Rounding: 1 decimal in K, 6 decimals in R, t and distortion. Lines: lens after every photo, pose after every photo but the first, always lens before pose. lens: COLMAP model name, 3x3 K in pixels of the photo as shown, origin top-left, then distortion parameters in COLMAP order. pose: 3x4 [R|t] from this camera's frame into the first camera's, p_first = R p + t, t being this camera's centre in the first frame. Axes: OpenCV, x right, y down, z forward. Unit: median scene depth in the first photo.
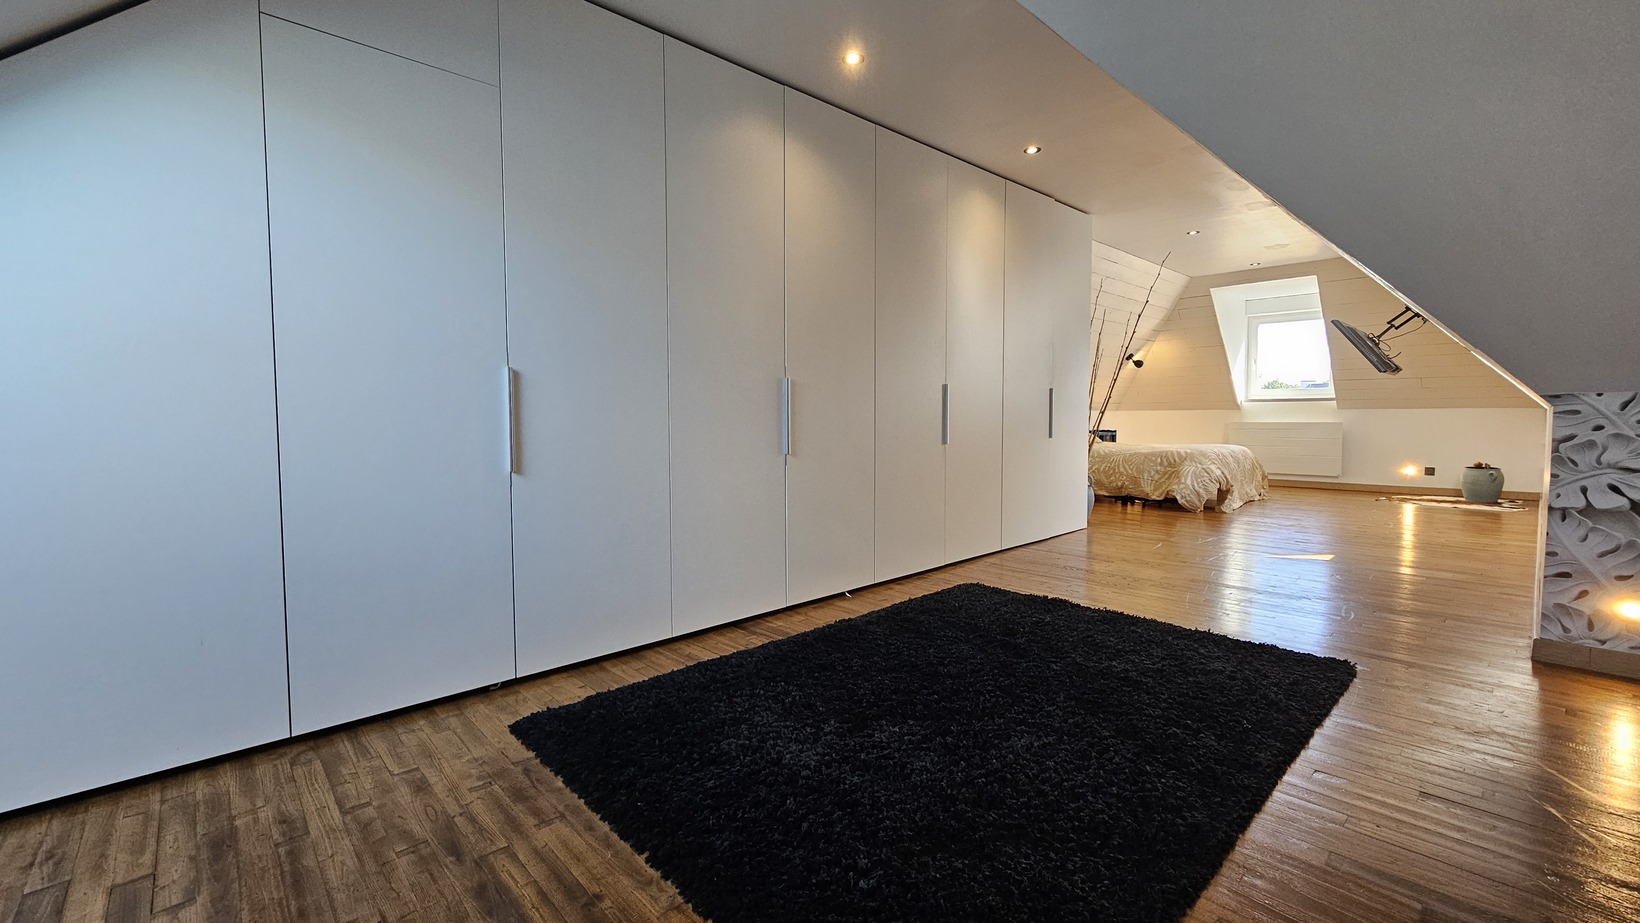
lens RADIAL K [[673.0, 0, 820.0], [0, 673.0, 452.4], [0, 0, 1]] dist [-0.002897, -0.000108]
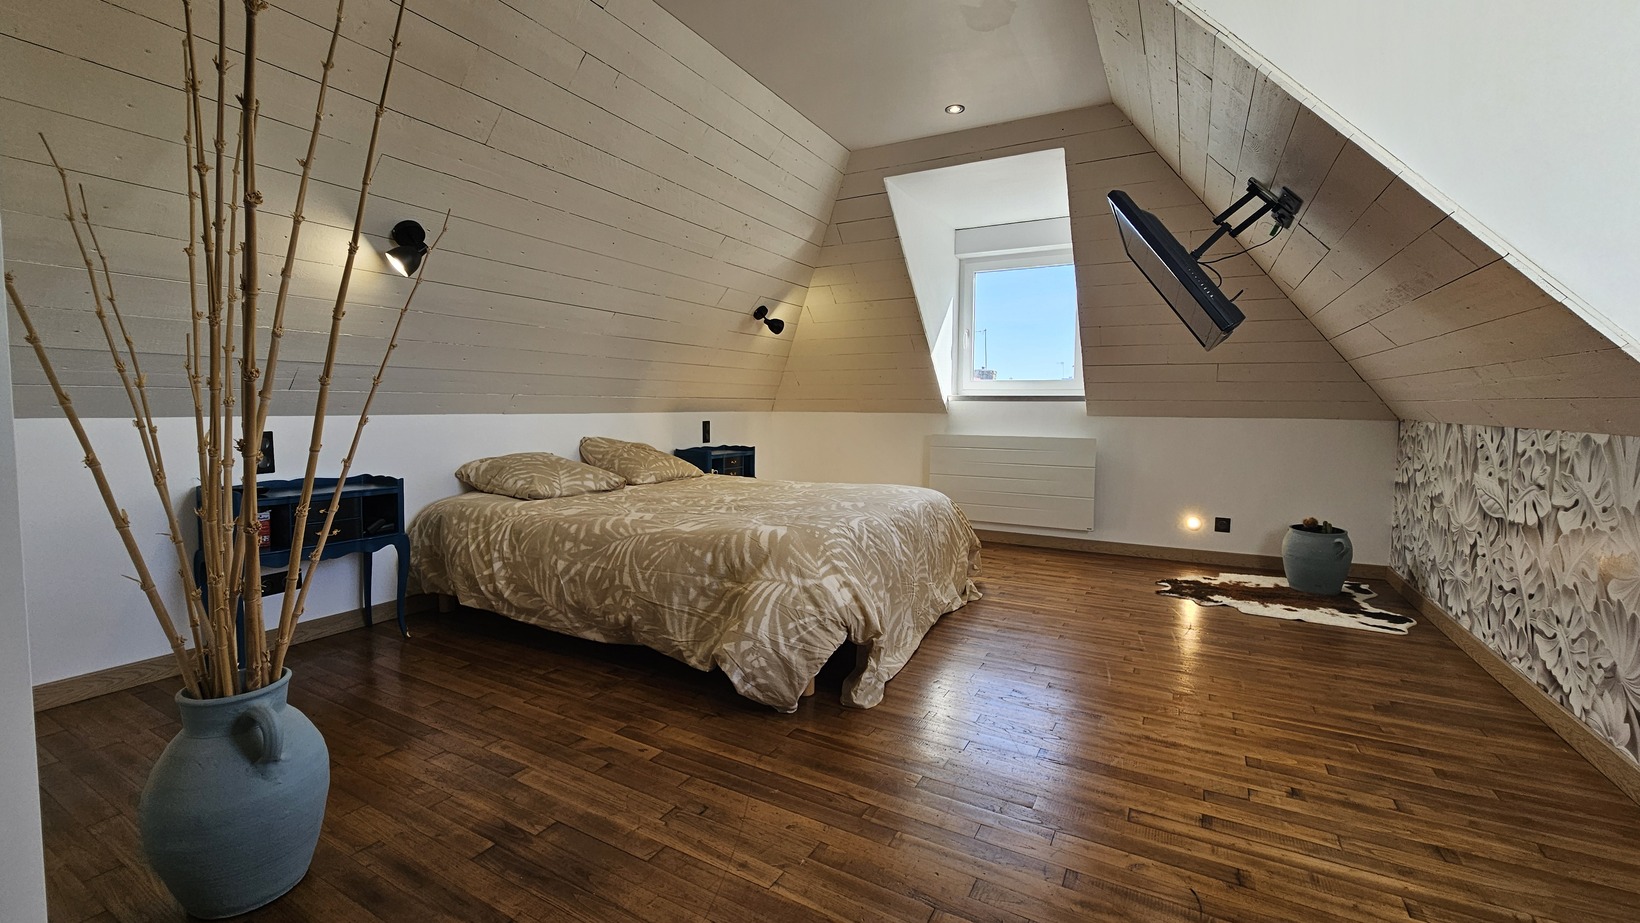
lens RADIAL K [[673.0, 0, 817.7], [0, 673.0, 465.3], [0, 0, 1]] dist [-0.002897, -0.000108]
pose [[0.949903, -0.014702, 0.312200, 0.423022], [0.005008, 0.999481, 0.031831, -0.047780], [-0.312506, -0.028673, 0.949483, 0.600866]]
